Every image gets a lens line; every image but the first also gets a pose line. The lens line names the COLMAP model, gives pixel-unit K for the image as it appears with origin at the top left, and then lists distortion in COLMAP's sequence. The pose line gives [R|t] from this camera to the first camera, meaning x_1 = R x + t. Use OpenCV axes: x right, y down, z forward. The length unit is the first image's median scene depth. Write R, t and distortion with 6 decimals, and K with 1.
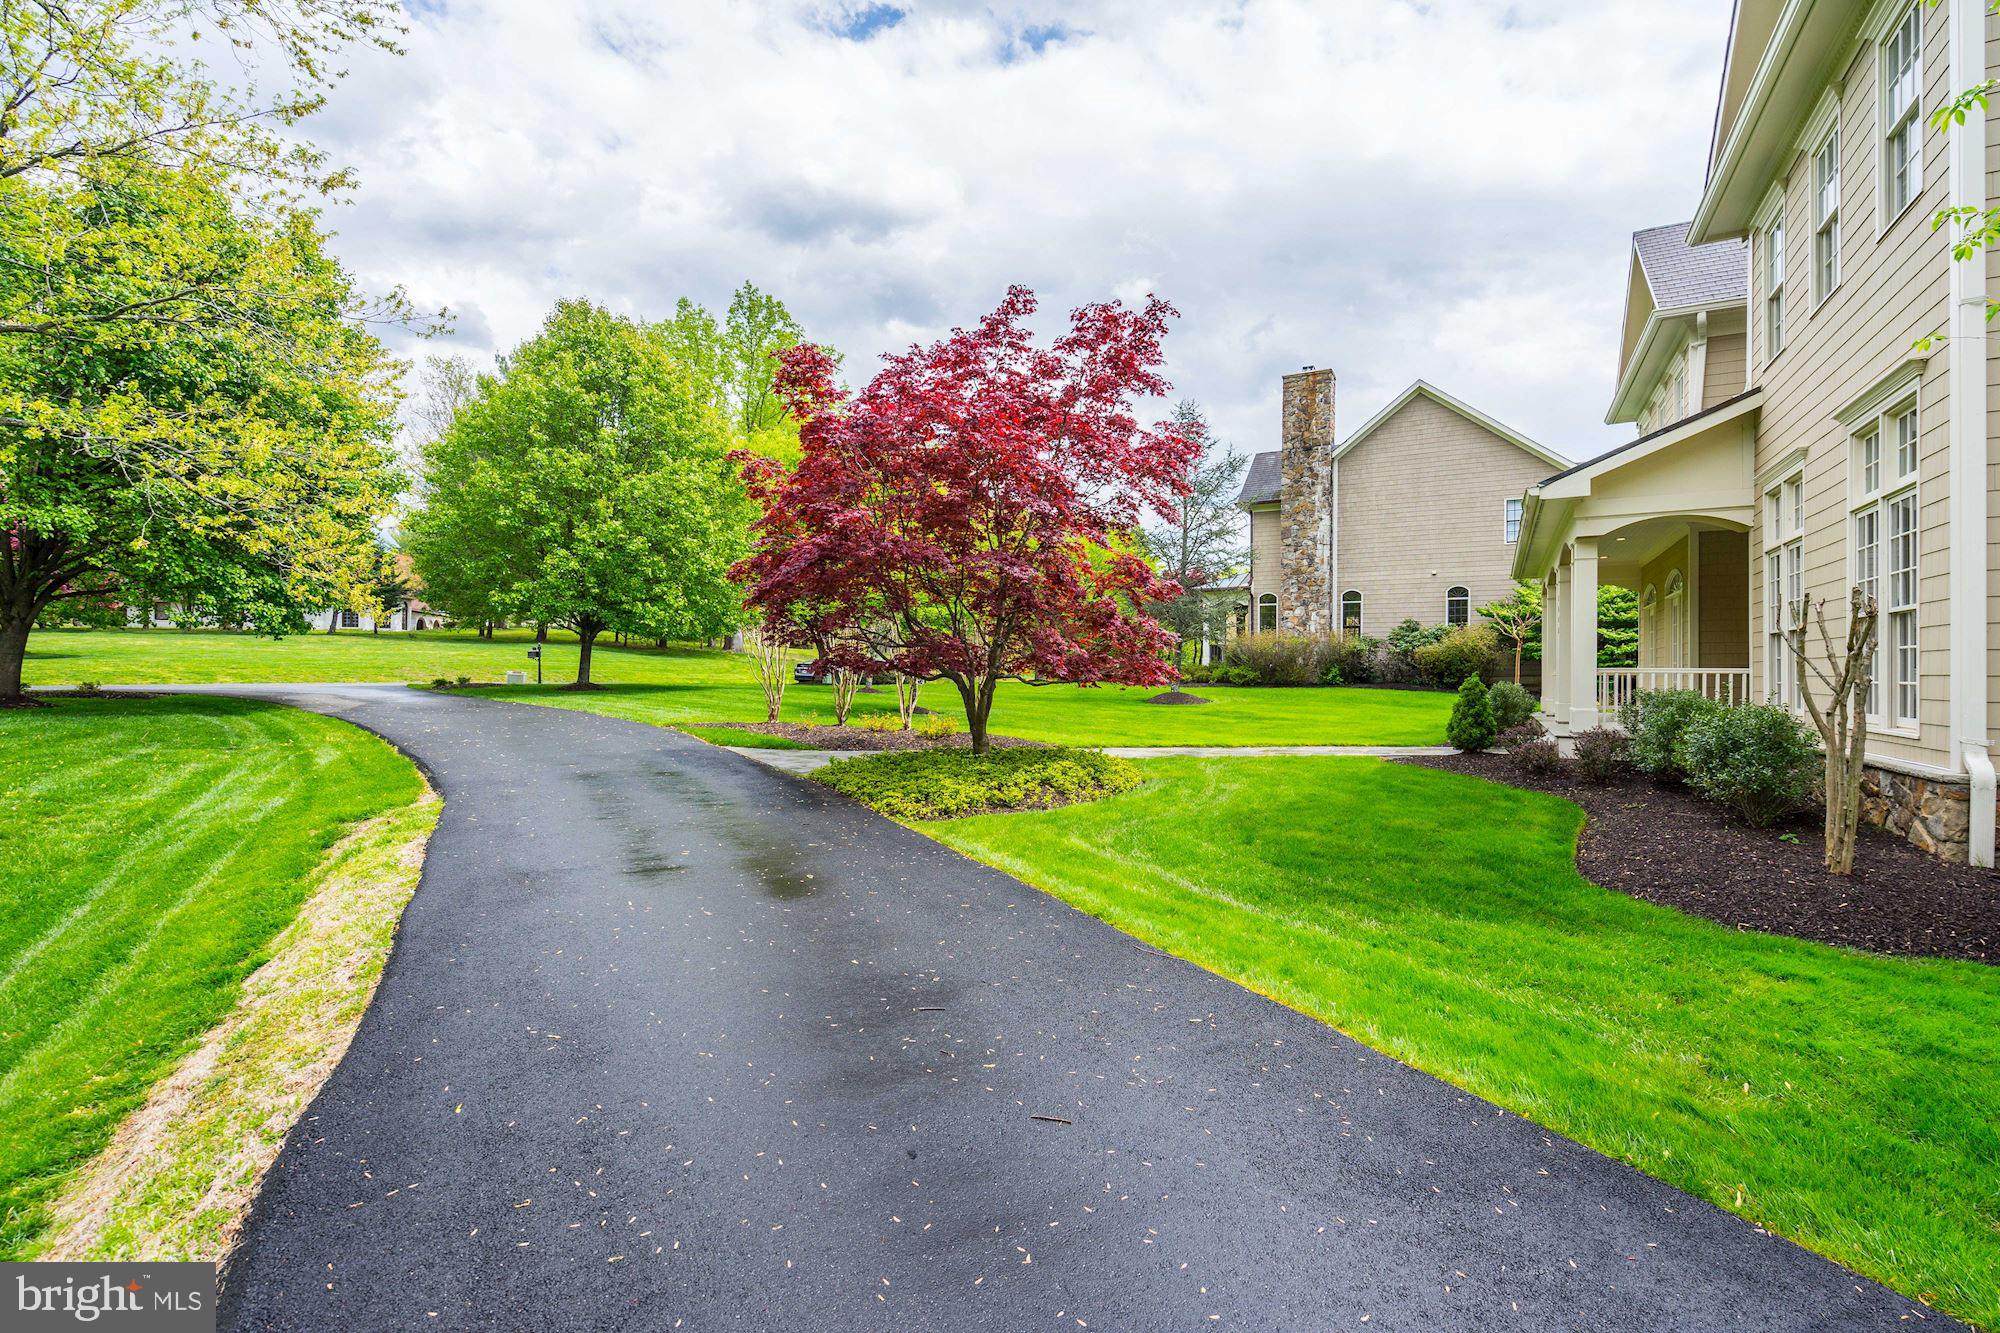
lens RADIAL K [[890.4, 0, 1000.0], [0, 890.4, 666.5], [0, 0, 1]] dist [-0.001203, 0.000025]
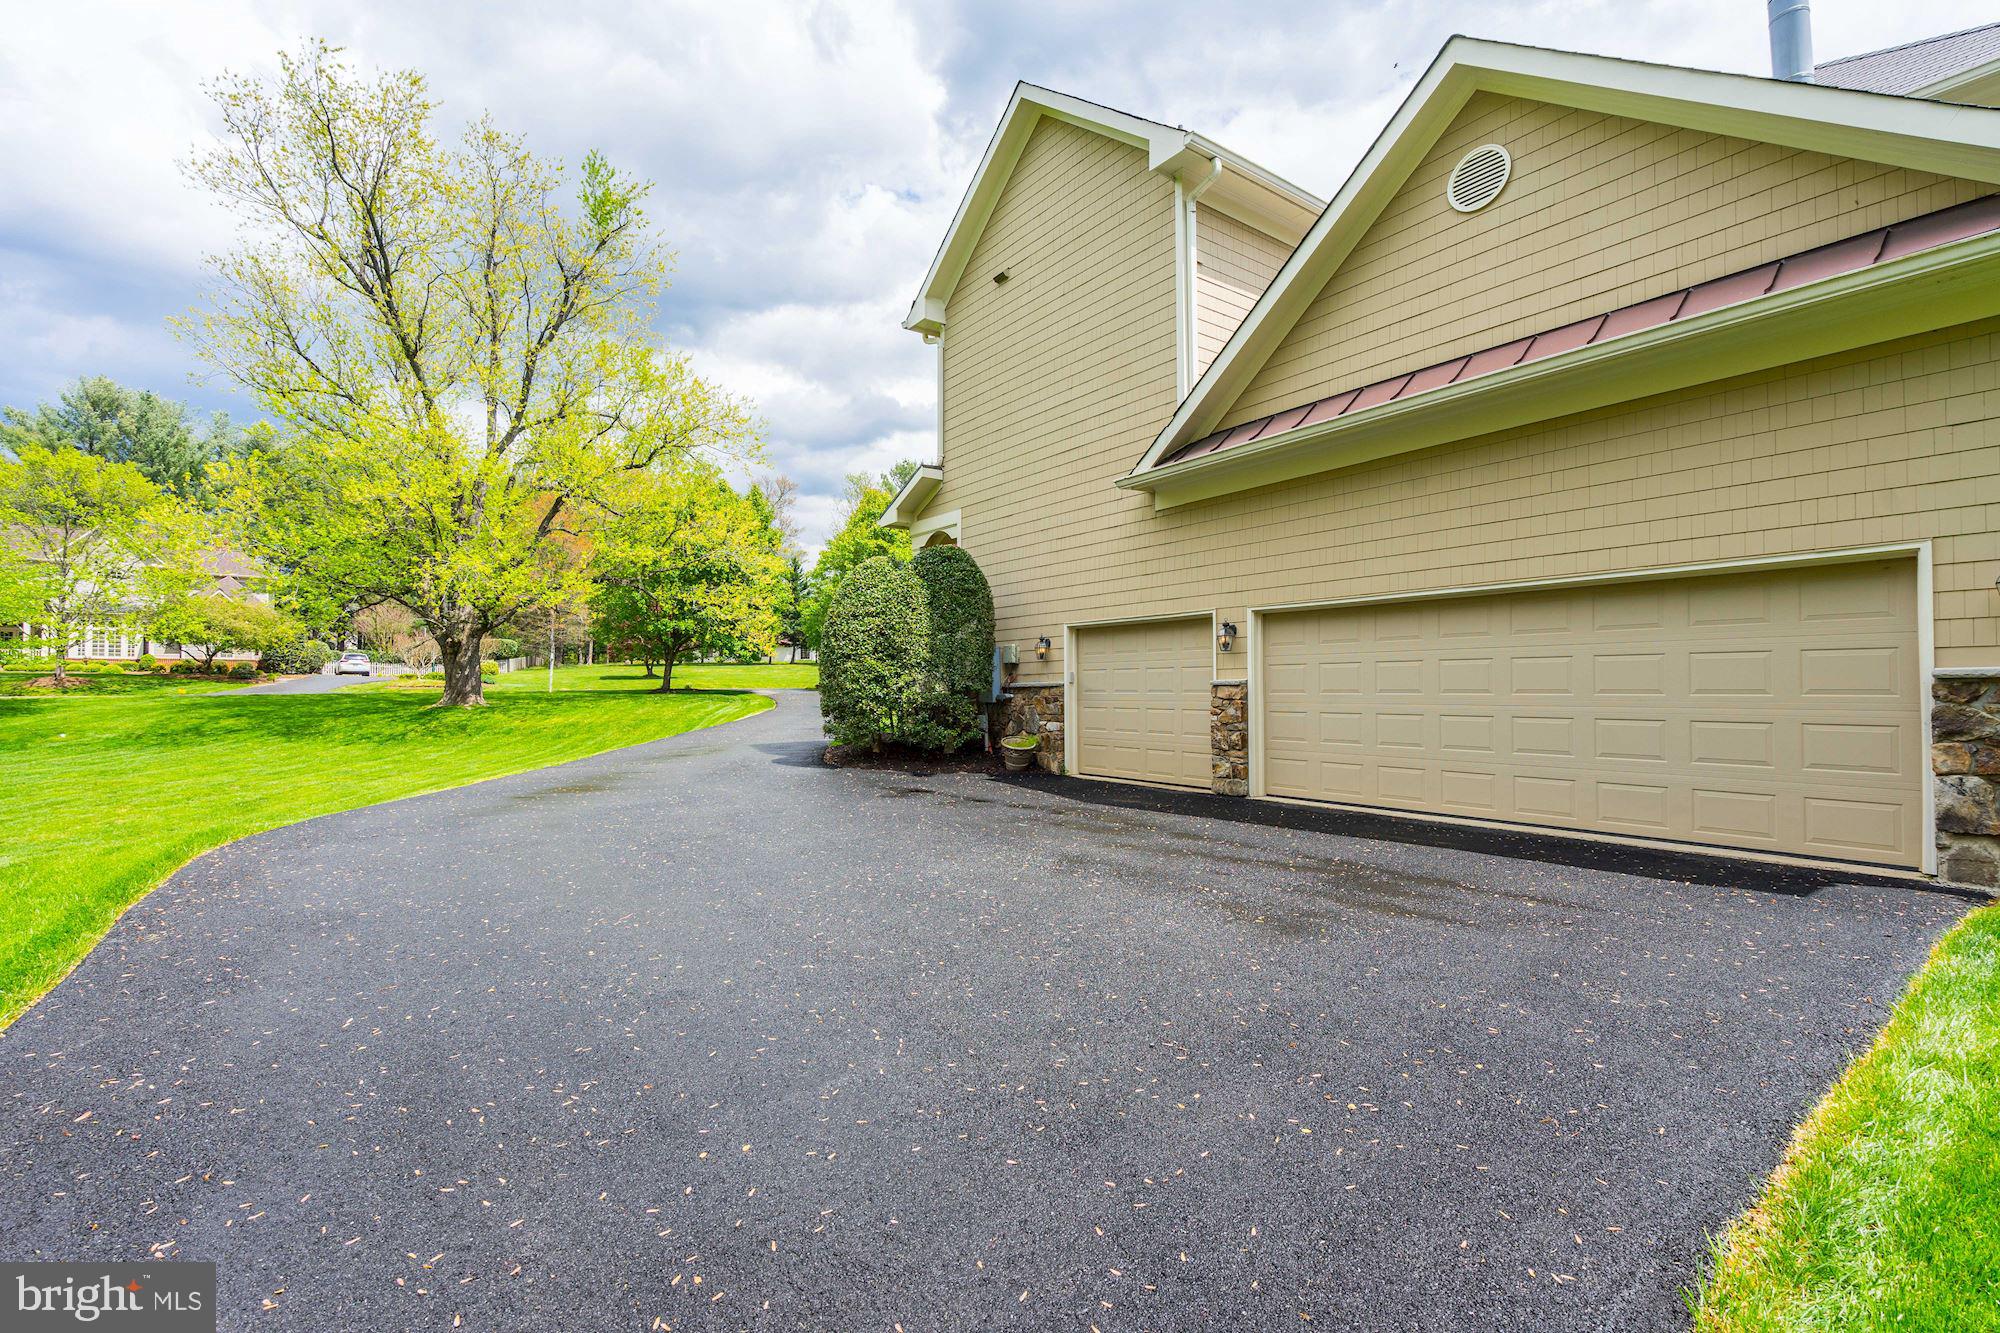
lens RADIAL K [[890.4, 0, 1000.0], [0, 890.4, 666.5], [0, 0, 1]] dist [-0.001203, 0.000025]
pose [[0.906777, -0.018861, -0.421188, 1.062857], [0.008304, 0.999604, -0.026885, 0.057783], [0.421528, 0.020881, 0.906575, -1.158778]]
